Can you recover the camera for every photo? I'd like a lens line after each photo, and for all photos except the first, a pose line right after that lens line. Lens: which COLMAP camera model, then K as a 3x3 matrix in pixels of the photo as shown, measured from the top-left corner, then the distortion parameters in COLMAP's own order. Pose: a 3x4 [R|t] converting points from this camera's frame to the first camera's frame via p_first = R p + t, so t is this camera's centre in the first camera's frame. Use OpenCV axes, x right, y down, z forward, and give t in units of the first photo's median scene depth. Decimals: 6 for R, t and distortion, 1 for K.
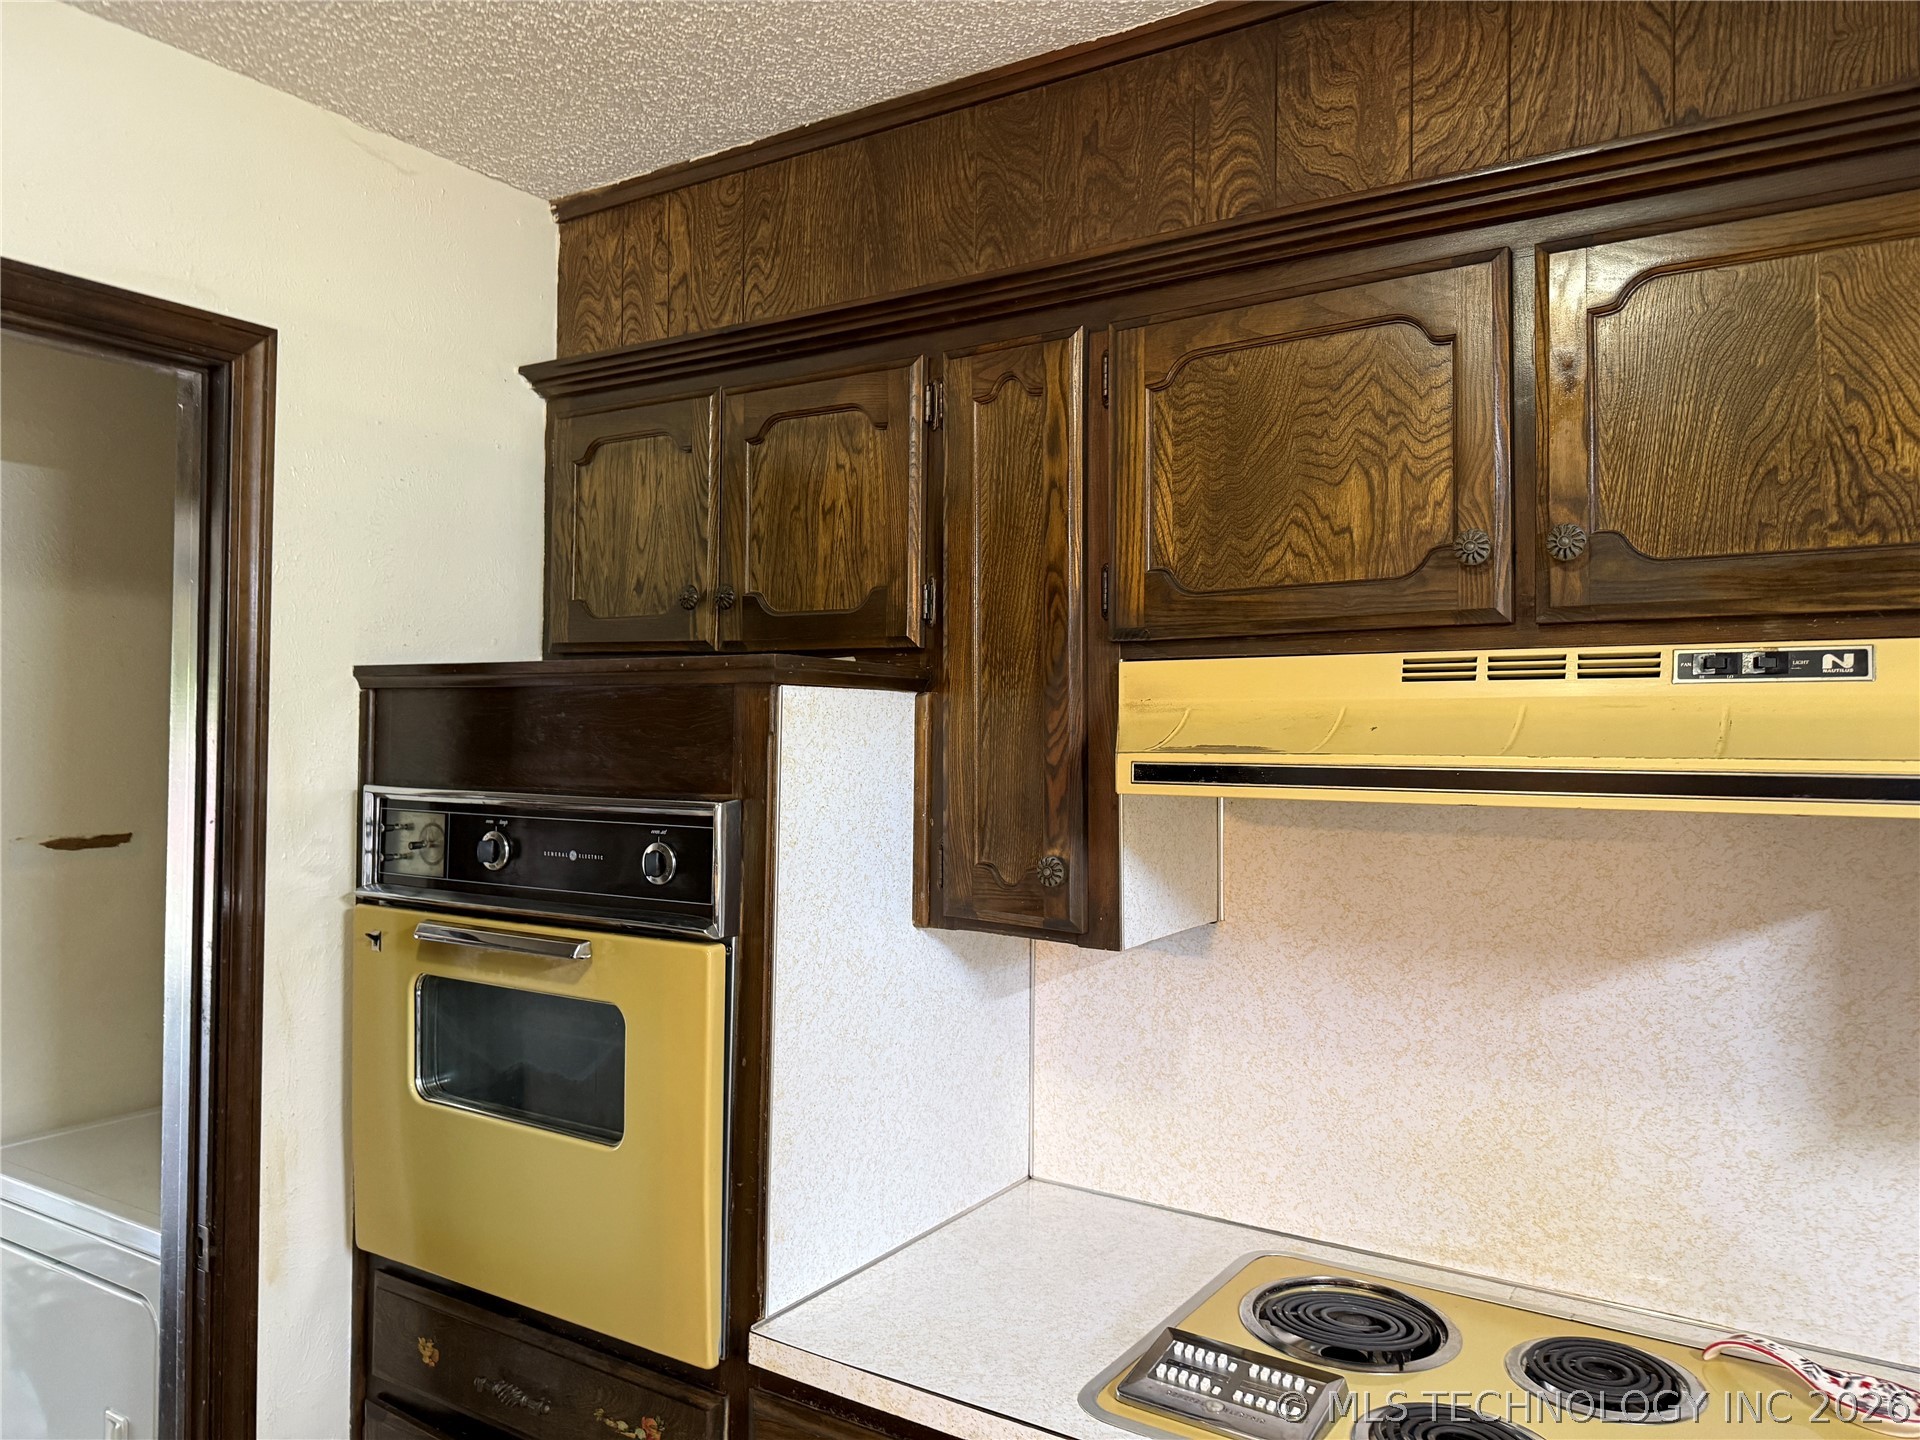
lens RADIAL K [[1353.9, 0, 958.5], [0, 1353.9, 717.3], [0, 0, 1]] dist [0.046002, -0.059769]
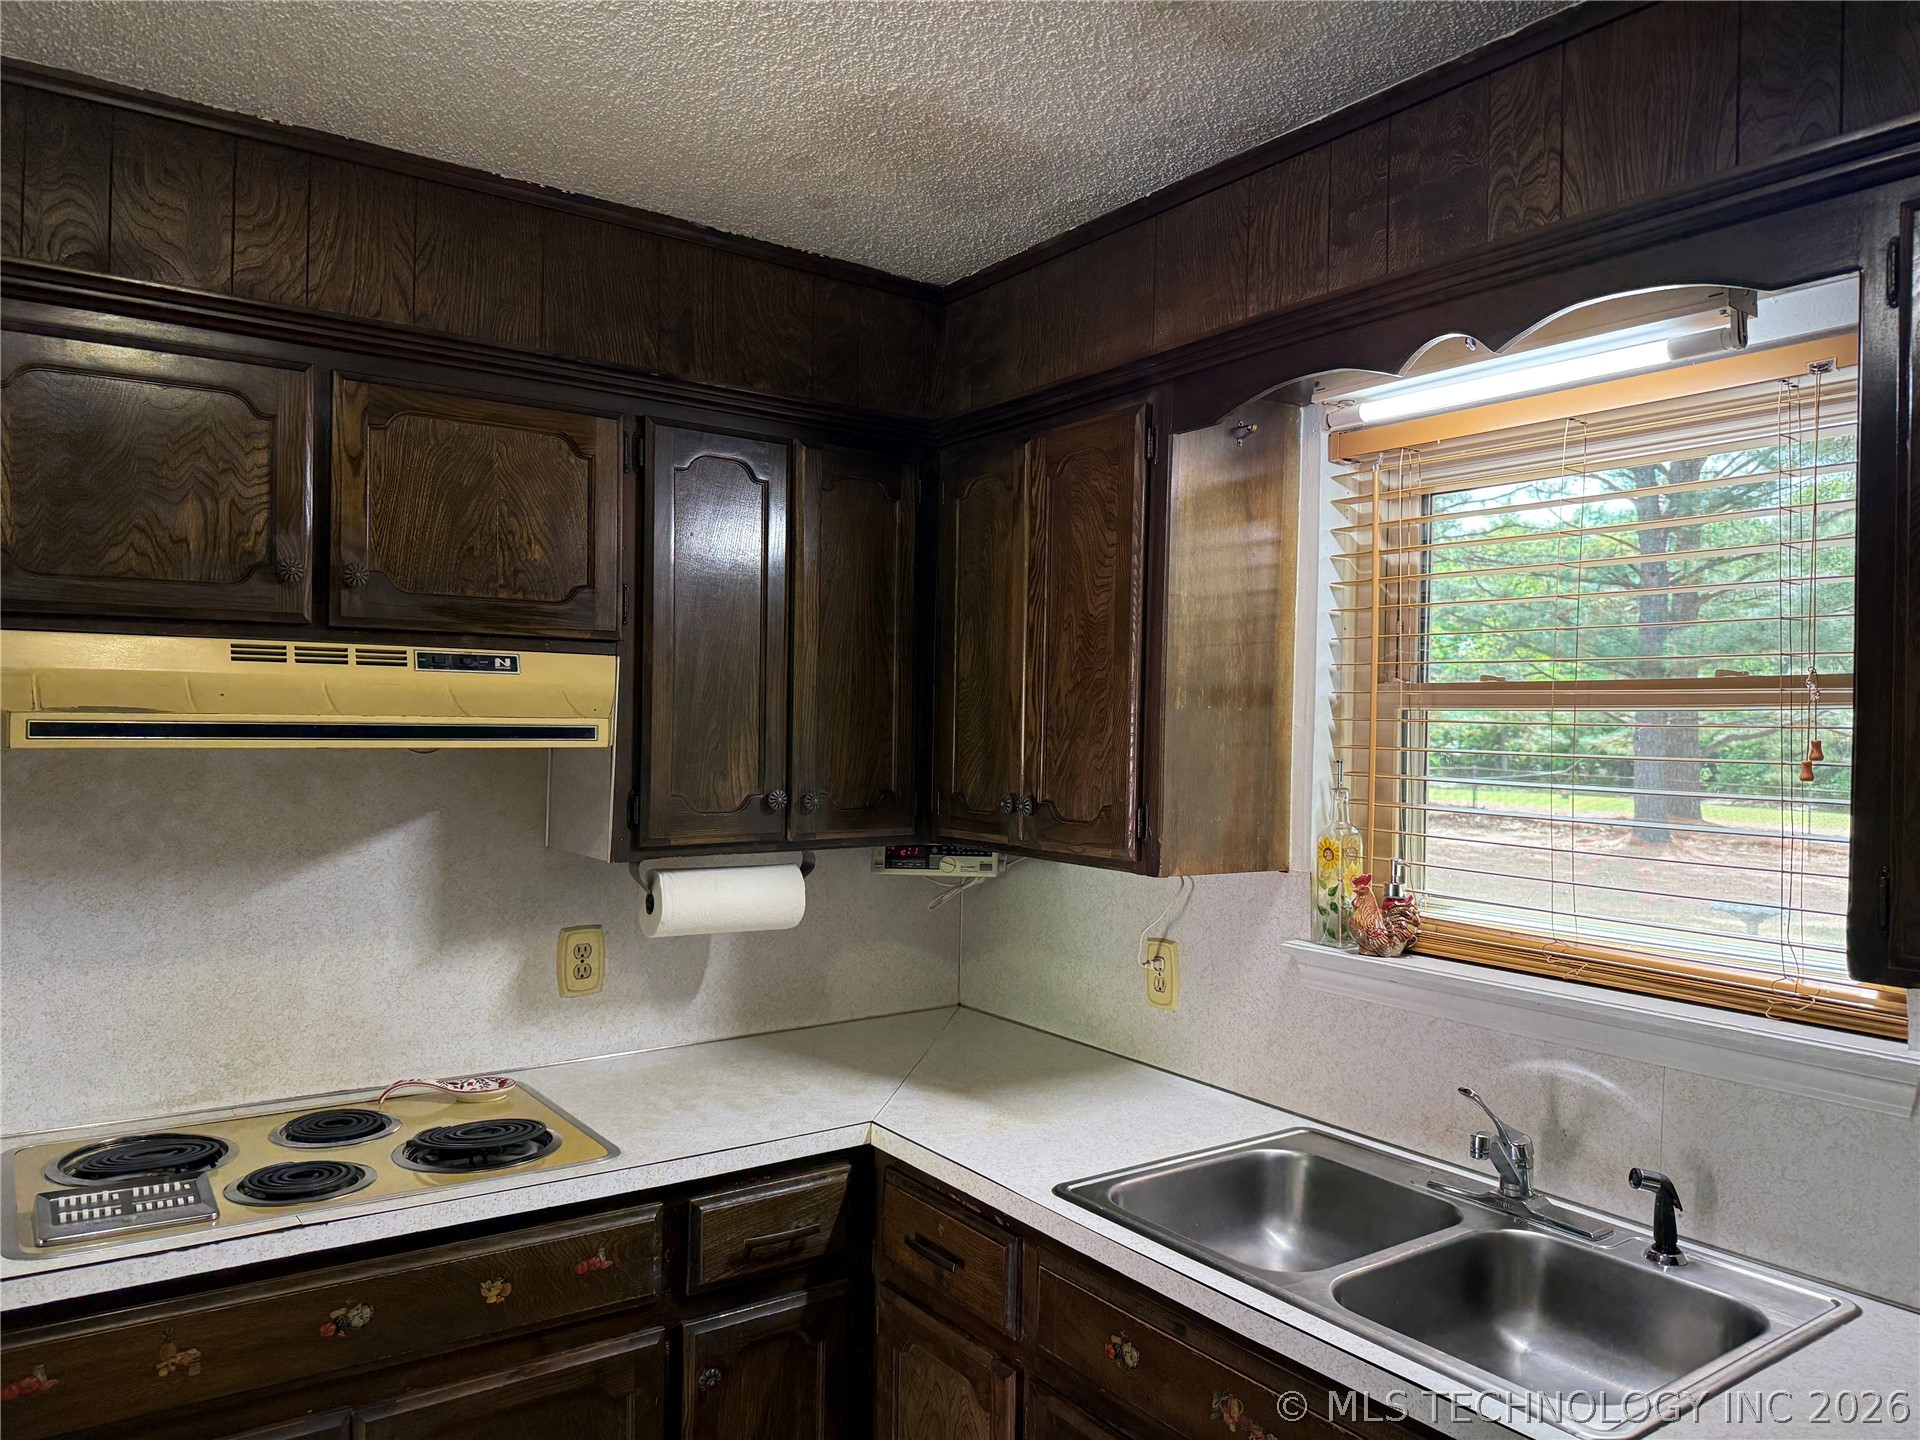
lens RADIAL K [[1353.9, 0, 957.6], [0, 1353.9, 719.4], [0, 0, 1]] dist [0.046002, -0.059769]
pose [[0.371035, 0.000009, 0.928619, -0.657975], [-0.028102, 0.999542, 0.011218, -0.003016], [-0.928193, -0.030258, 0.370866, -0.175916]]
